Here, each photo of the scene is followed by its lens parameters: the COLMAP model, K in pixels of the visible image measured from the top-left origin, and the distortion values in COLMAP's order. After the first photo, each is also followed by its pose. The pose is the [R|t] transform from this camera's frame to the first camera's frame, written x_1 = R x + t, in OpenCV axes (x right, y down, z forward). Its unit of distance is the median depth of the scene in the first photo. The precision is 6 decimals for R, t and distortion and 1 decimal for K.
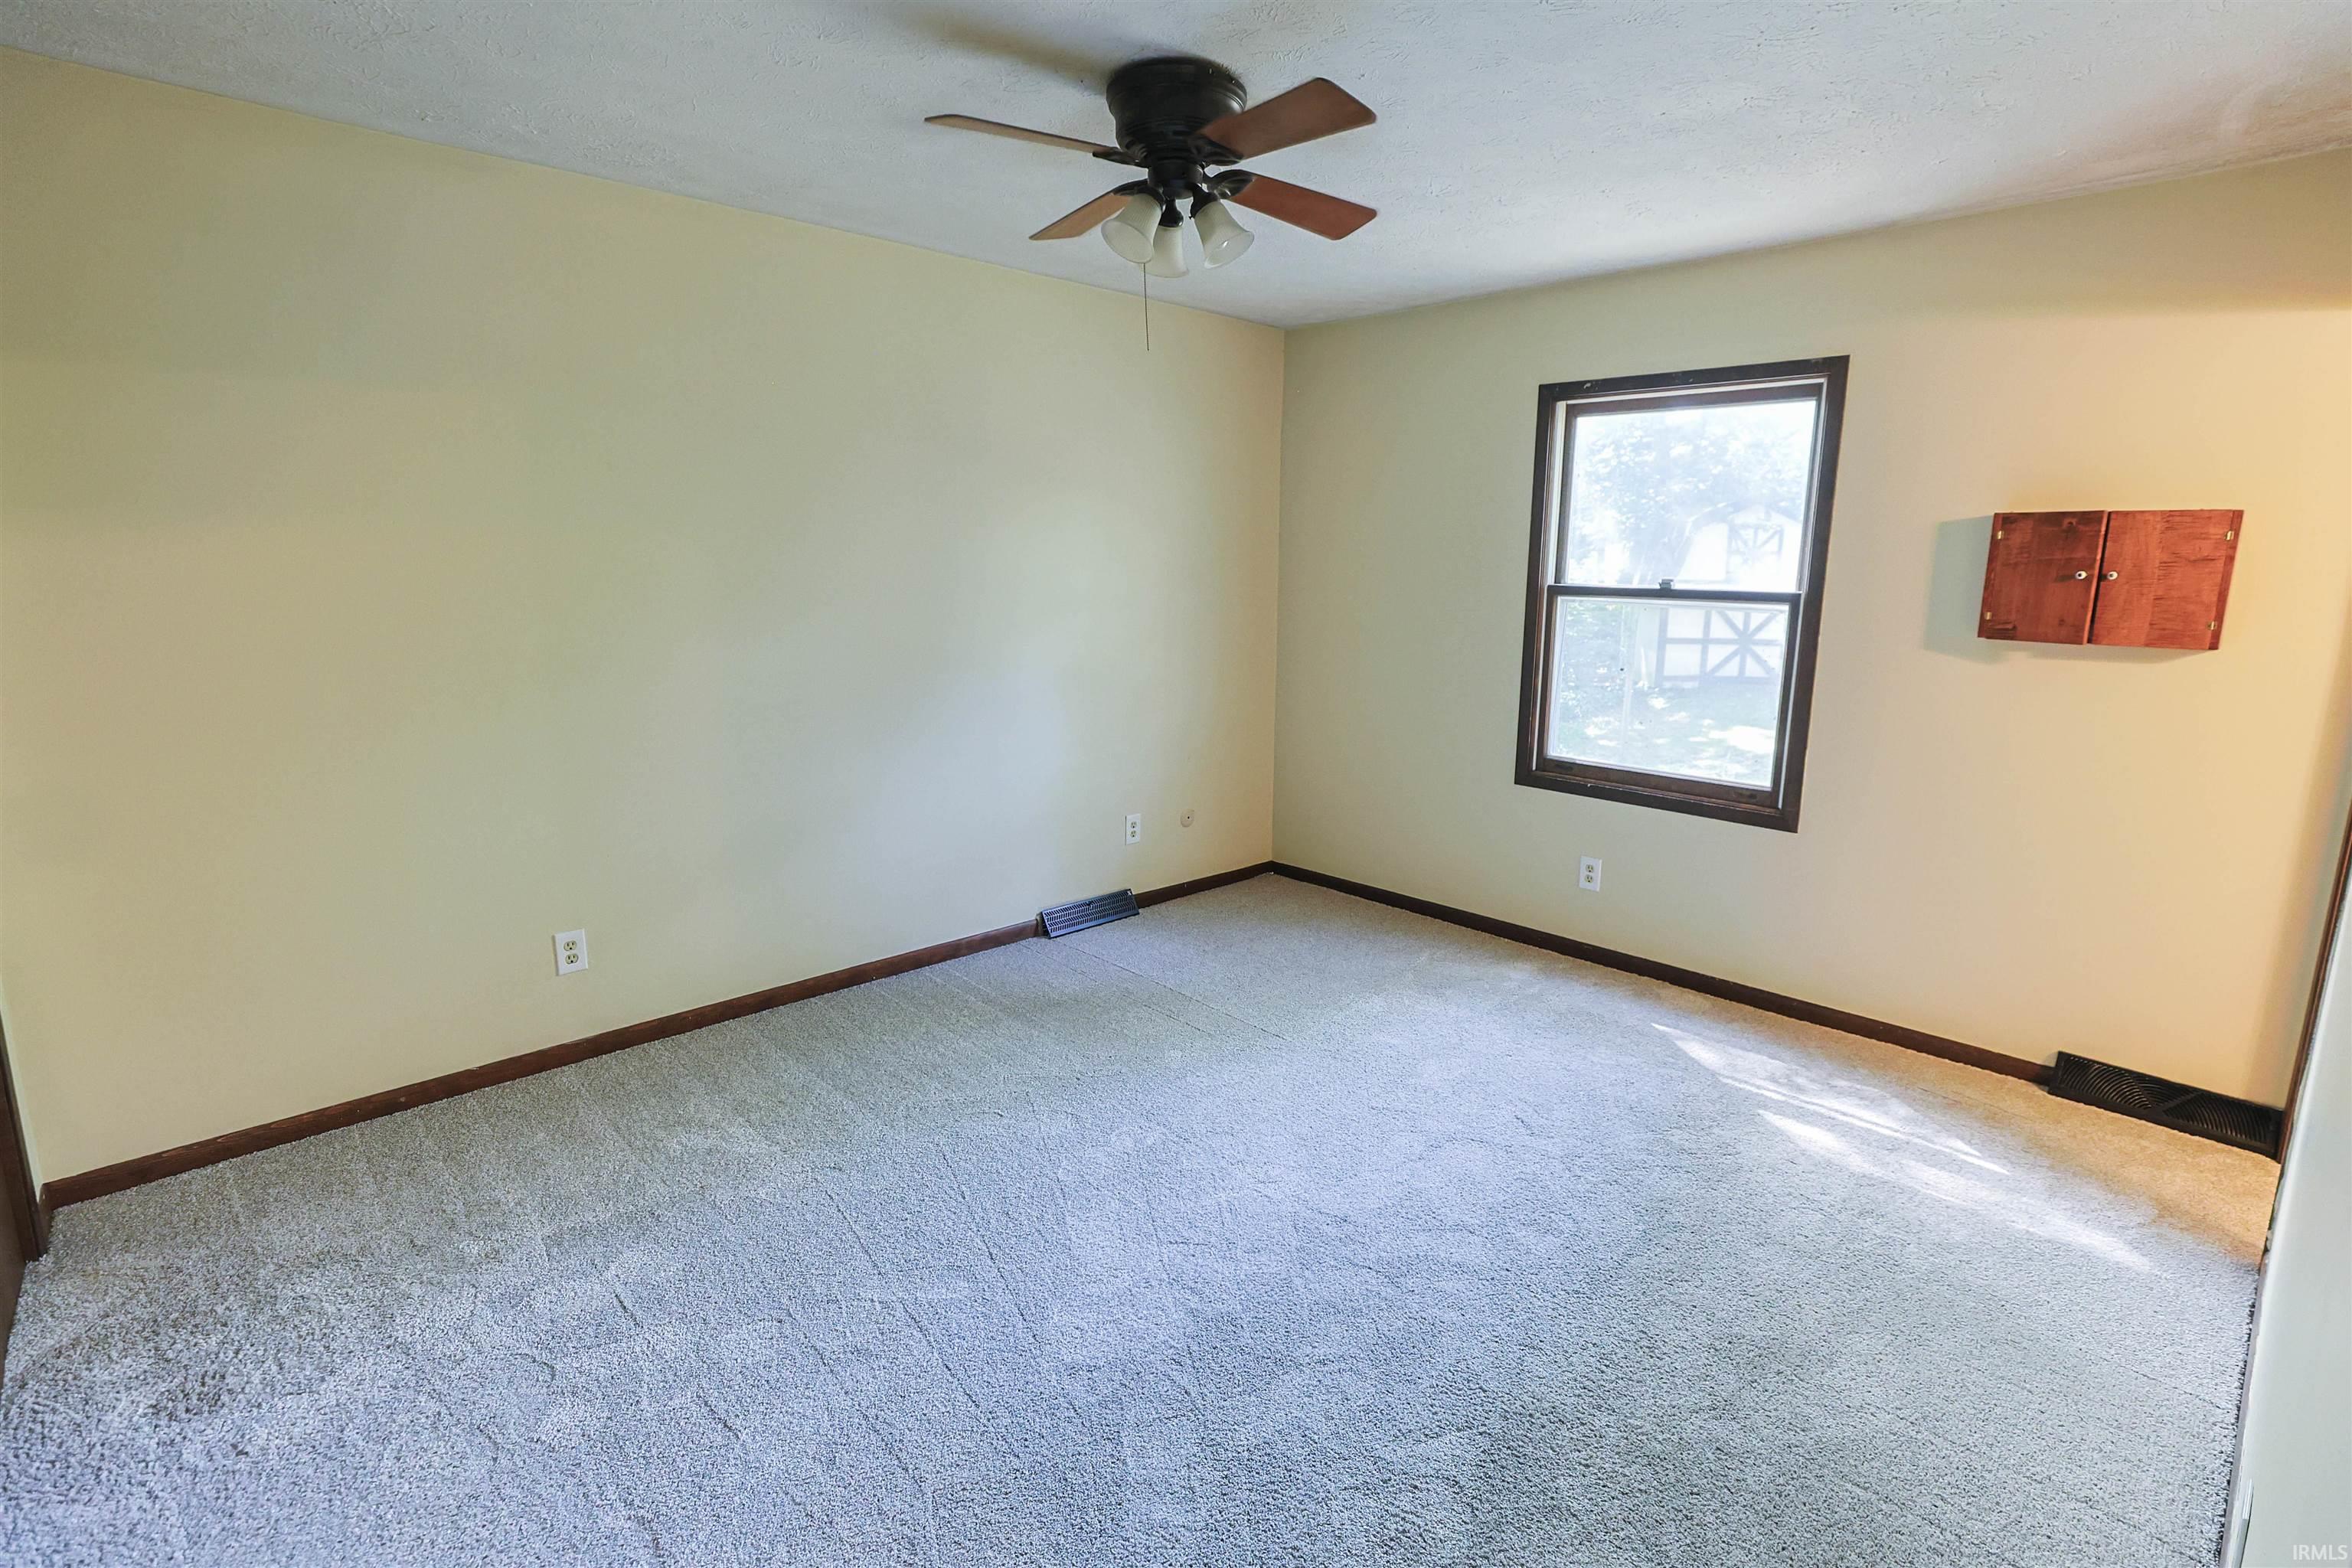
lens RADIAL K [[1121.3, 0, 1212.6], [0, 1121.3, 765.4], [0, 0, 1]] dist [-0.007074, 0.000664]
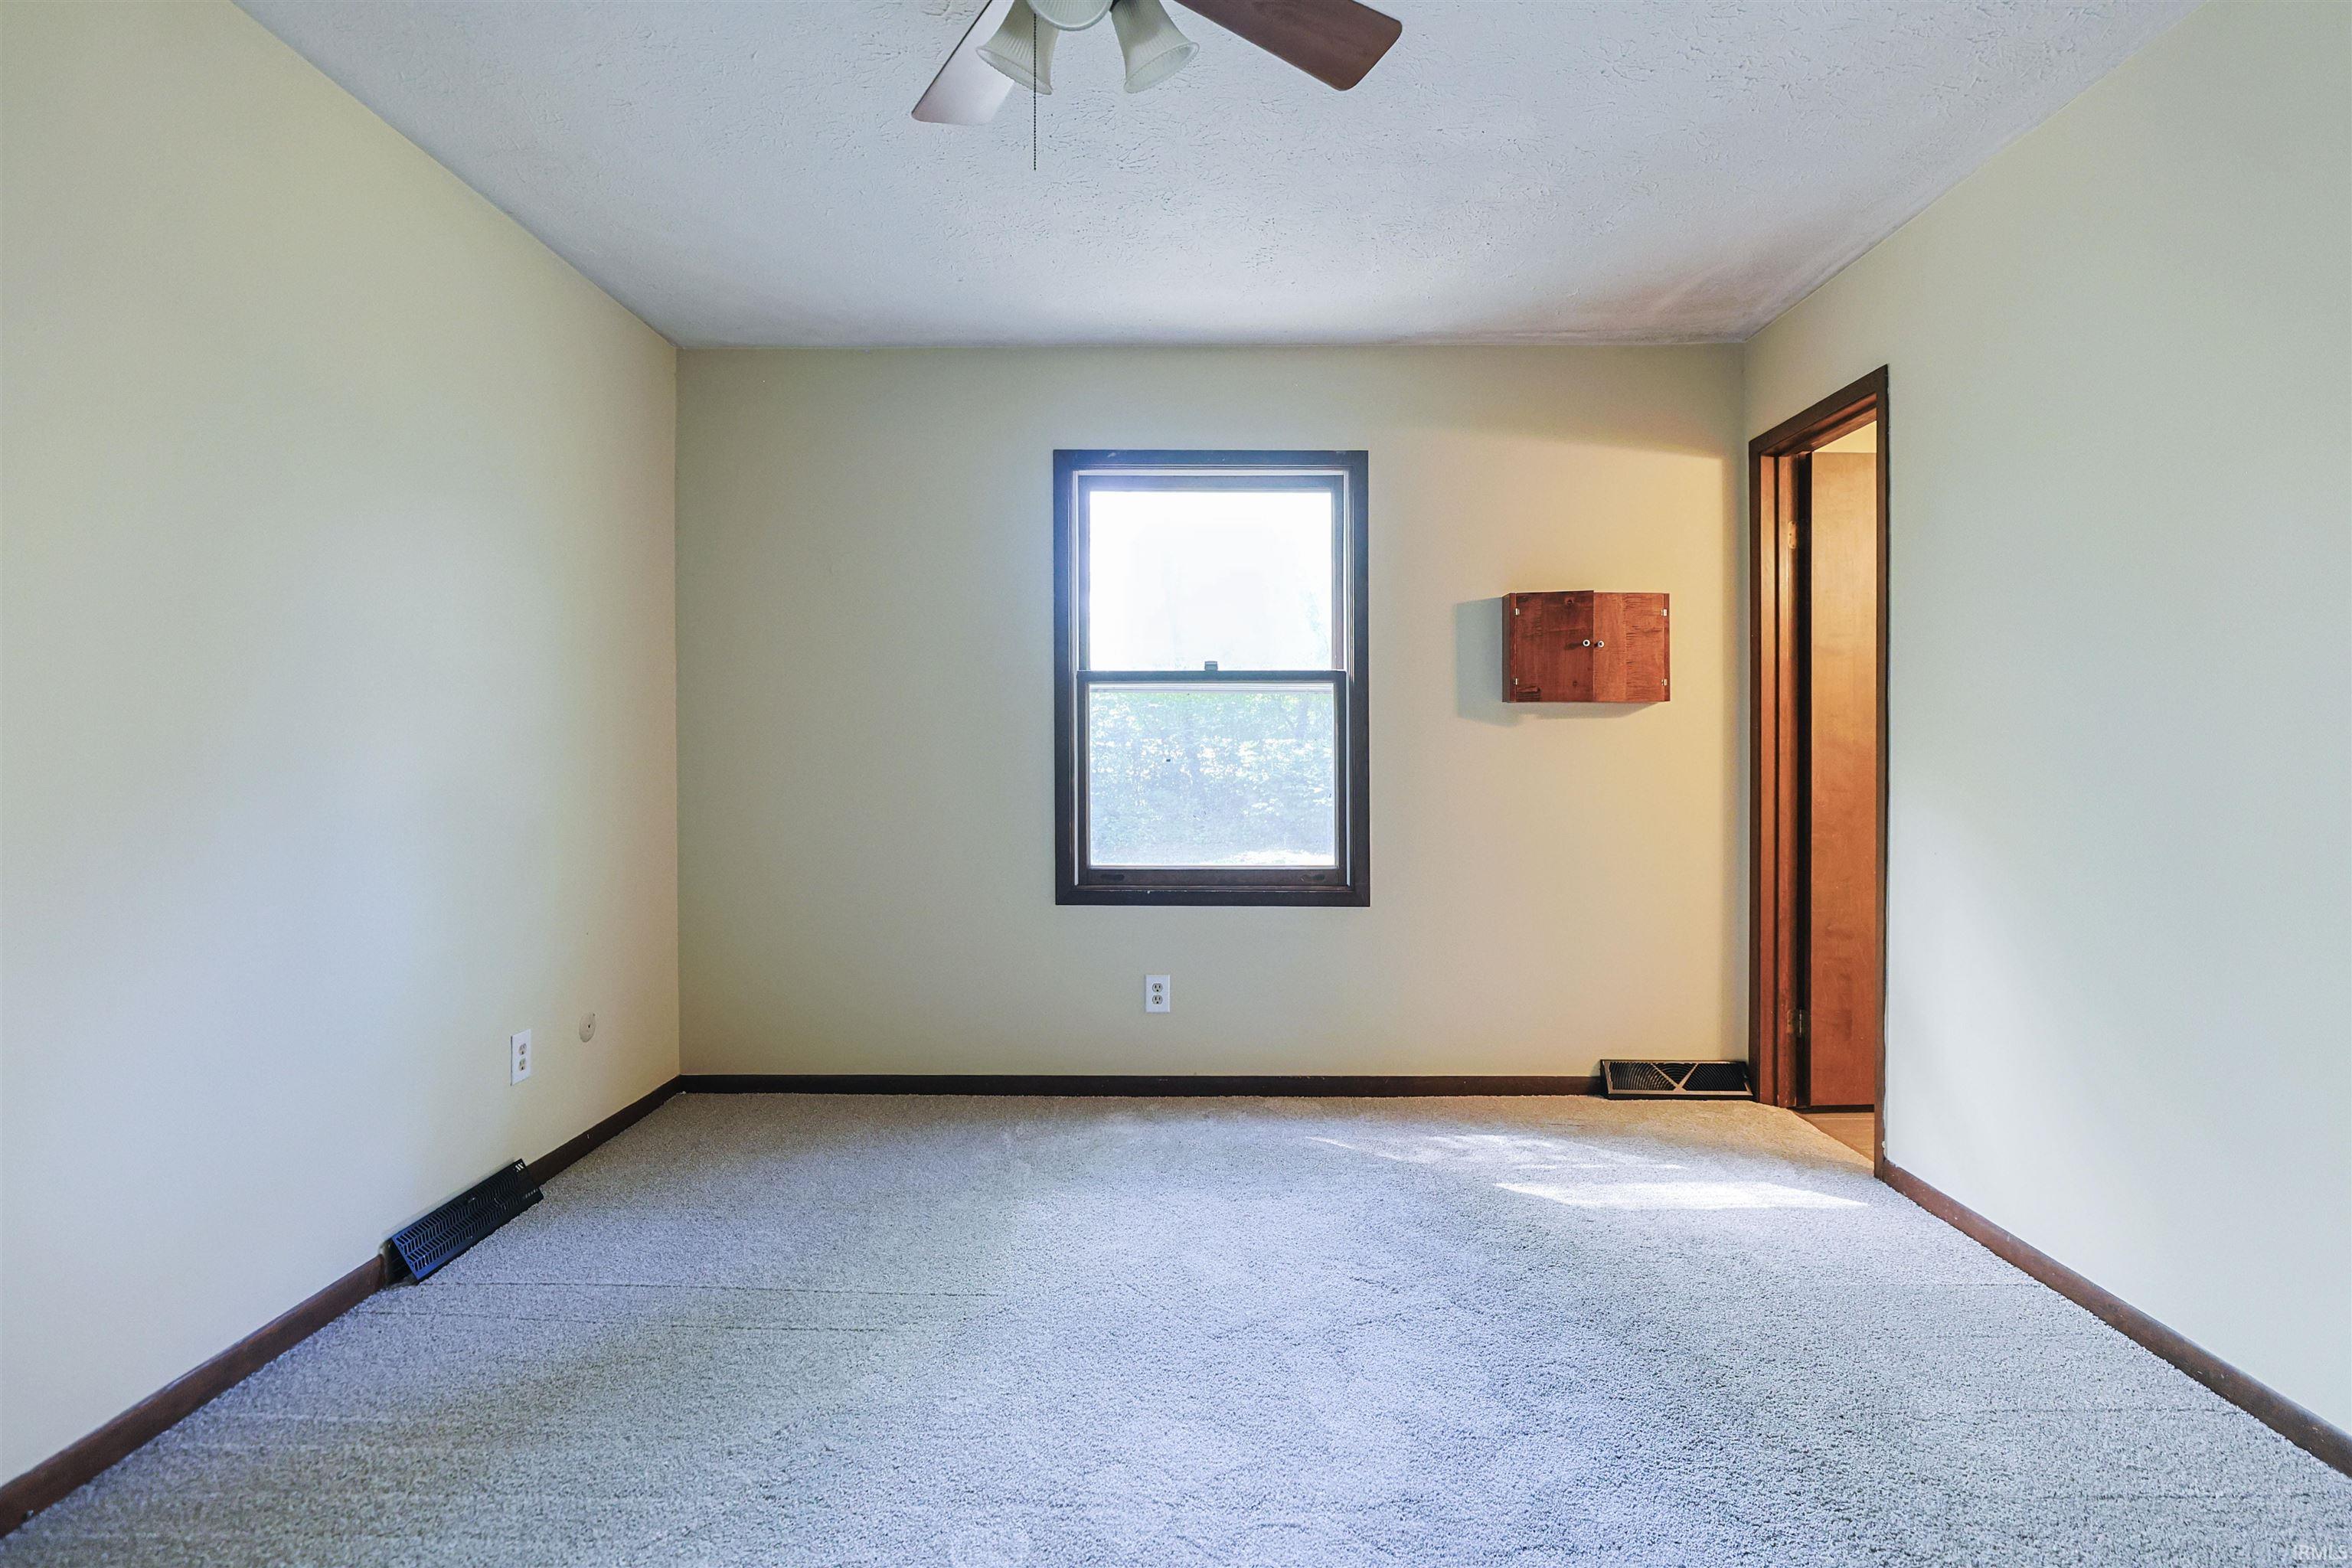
lens RADIAL K [[1121.3, 0, 1212.6], [0, 1121.3, 765.4], [0, 0, 1]] dist [-0.007074, 0.000664]
pose [[0.714202, -0.024838, 0.699498, -0.282975], [0.140544, 0.984105, -0.108554, 0.025881], [-0.685684, 0.175840, 0.706341, 0.373334]]
